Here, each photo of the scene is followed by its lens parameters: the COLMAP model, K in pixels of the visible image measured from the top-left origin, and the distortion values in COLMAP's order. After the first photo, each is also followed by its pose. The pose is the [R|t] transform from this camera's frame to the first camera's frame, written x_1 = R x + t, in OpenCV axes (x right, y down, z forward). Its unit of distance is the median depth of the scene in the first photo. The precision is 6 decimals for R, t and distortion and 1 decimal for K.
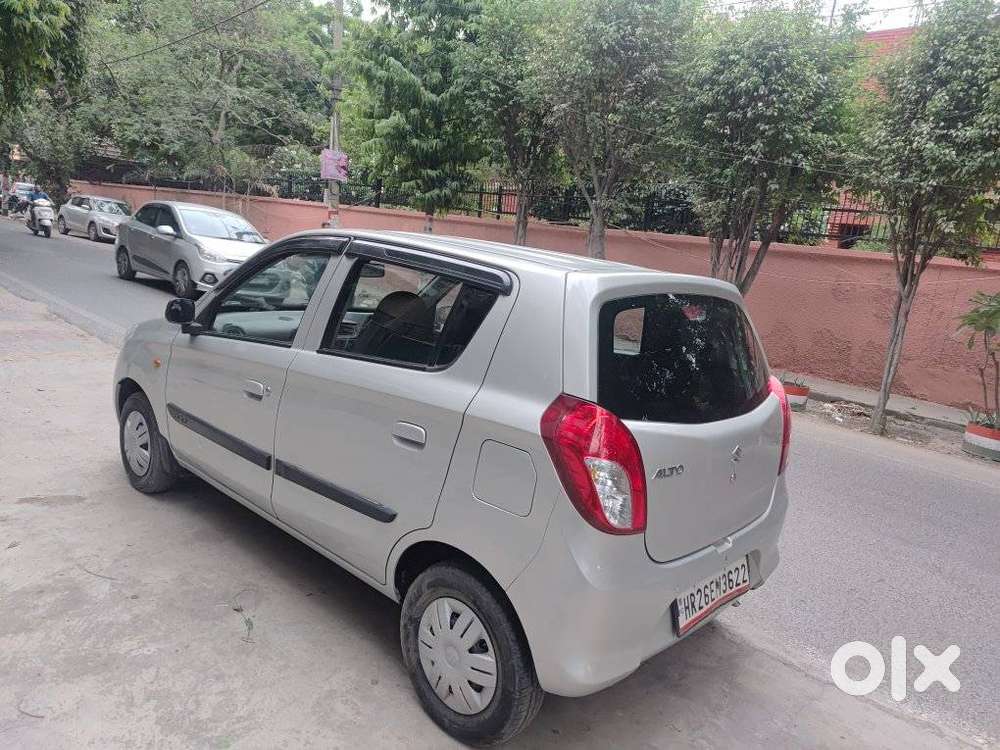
lens RADIAL K [[694.9, 0, 500.0], [0, 694.9, 375.0], [0, 0, 1]] dist [0.098938, -0.103765]
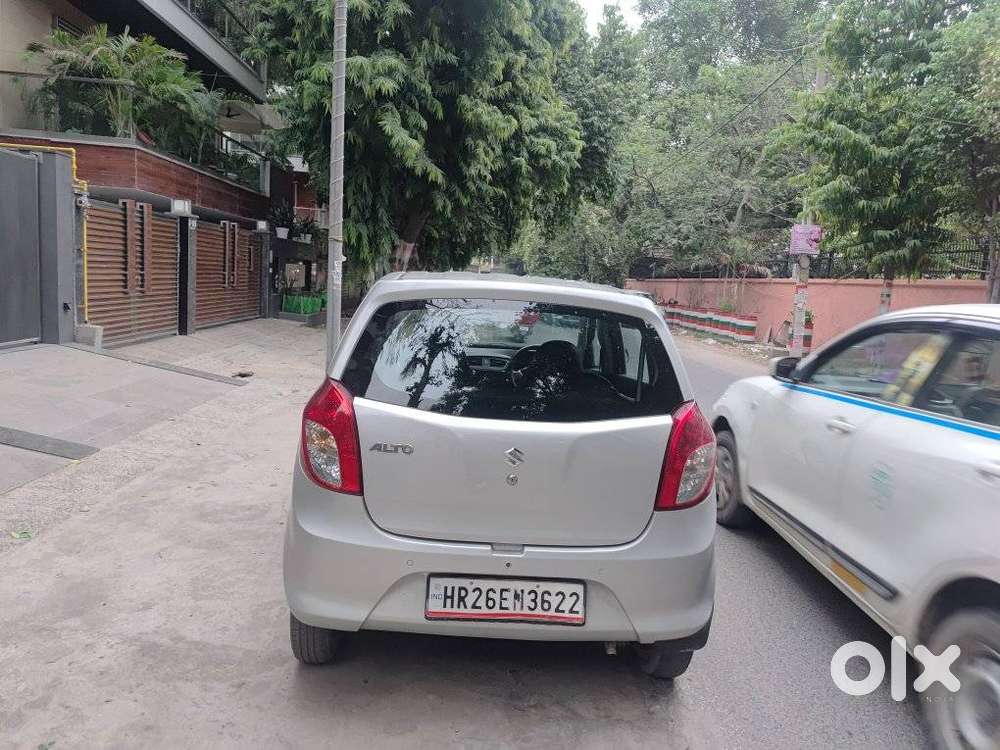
lens RADIAL K [[694.9, 0, 500.0], [0, 694.9, 375.0], [0, 0, 1]] dist [0.098938, -0.103765]
pose [[0.714463, 0.027174, -0.699146, 0.199644], [-0.113787, 0.990456, -0.077783, 0.015068], [0.690359, 0.135126, 0.710736, 0.052934]]
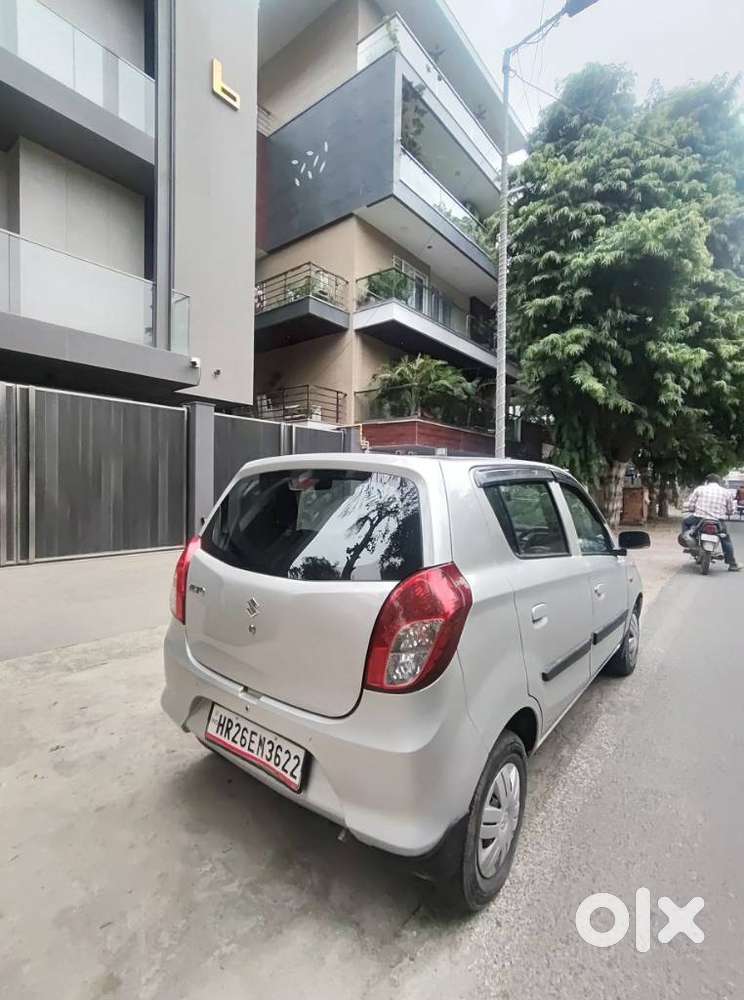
lens RADIAL K [[475.8, 0, 371.9], [0, 475.8, 494.8], [0, 0, 1]] dist [-0.012020, 0.001132]
pose [[0.078889, -0.098574, -0.991998, 0.217023], [-0.190759, 0.975218, -0.112077, -0.001877], [0.978462, 0.198074, 0.058131, 0.217813]]
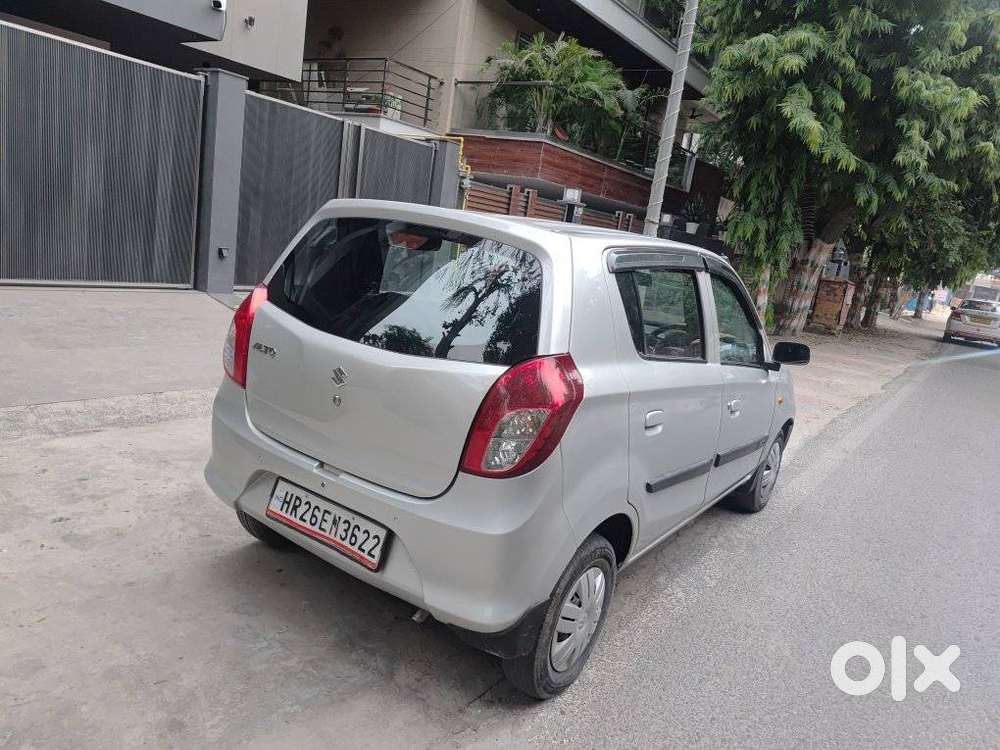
lens RADIAL K [[702.9, 0, 503.6], [0, 702.9, 378.2], [0, 0, 1]] dist [0.091545, -0.108060]
pose [[0.151932, 0.103397, -0.982968, 0.261078], [-0.308022, 0.949940, 0.052314, -0.000948], [0.939169, 0.294828, 0.176175, 0.205640]]
